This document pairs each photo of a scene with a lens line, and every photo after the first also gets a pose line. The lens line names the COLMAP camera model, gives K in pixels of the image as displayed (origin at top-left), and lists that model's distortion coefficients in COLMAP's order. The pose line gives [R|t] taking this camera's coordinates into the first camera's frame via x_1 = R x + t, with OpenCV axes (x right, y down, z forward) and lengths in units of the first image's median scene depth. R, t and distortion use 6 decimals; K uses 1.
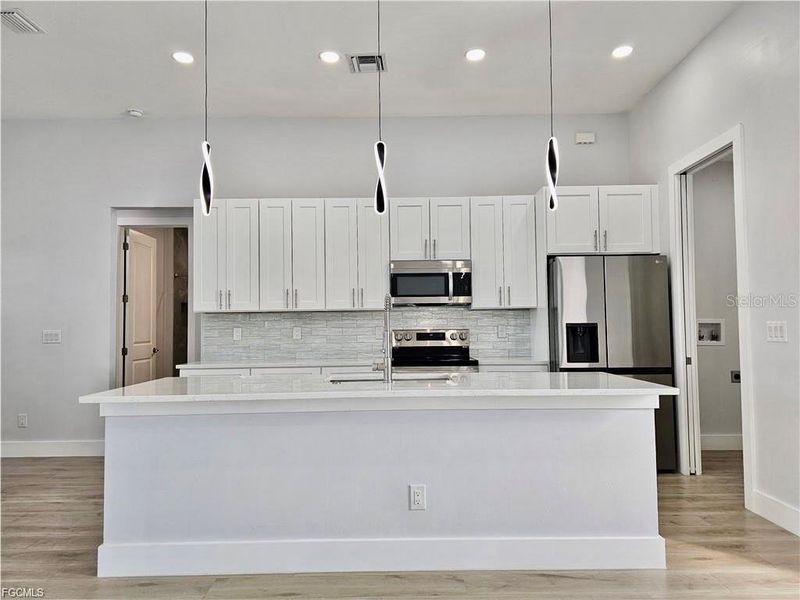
lens RADIAL K [[536.3, 0, 401.3], [0, 536.3, 302.2], [0, 0, 1]] dist [0.056566, -0.050222]
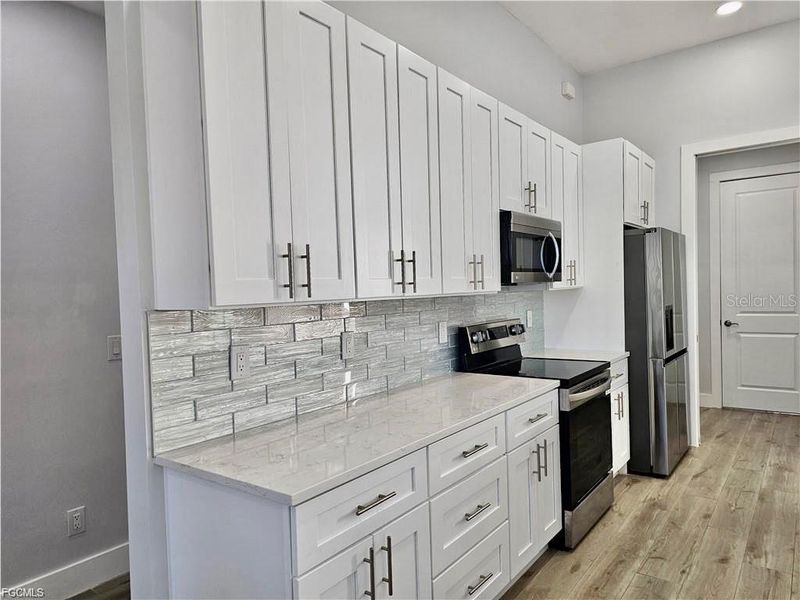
lens RADIAL K [[536.3, 0, 402.4], [0, 536.3, 305.3], [0, 0, 1]] dist [0.056566, -0.050222]
pose [[0.601507, -0.031775, 0.798235, -0.565747], [-0.008997, 0.998876, 0.046542, 0.000566], [-0.798817, -0.035177, 0.600545, 0.730559]]
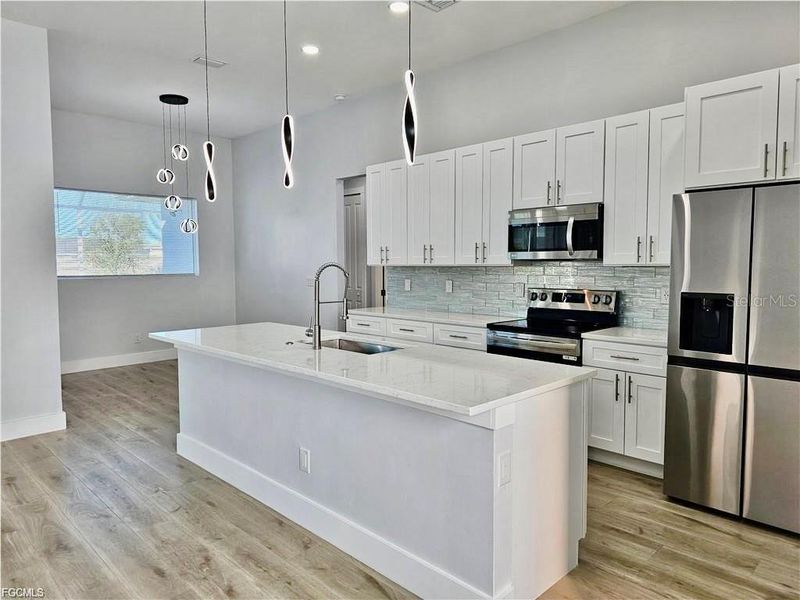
lens RADIAL K [[536.3, 0, 393.1], [0, 536.3, 295.3], [0, 0, 1]] dist [0.056566, -0.050222]
pose [[0.698726, 0.052947, -0.713427, 0.487319], [0.027982, 0.994471, 0.101210, -0.033765], [0.714842, -0.090682, 0.693382, 0.232137]]
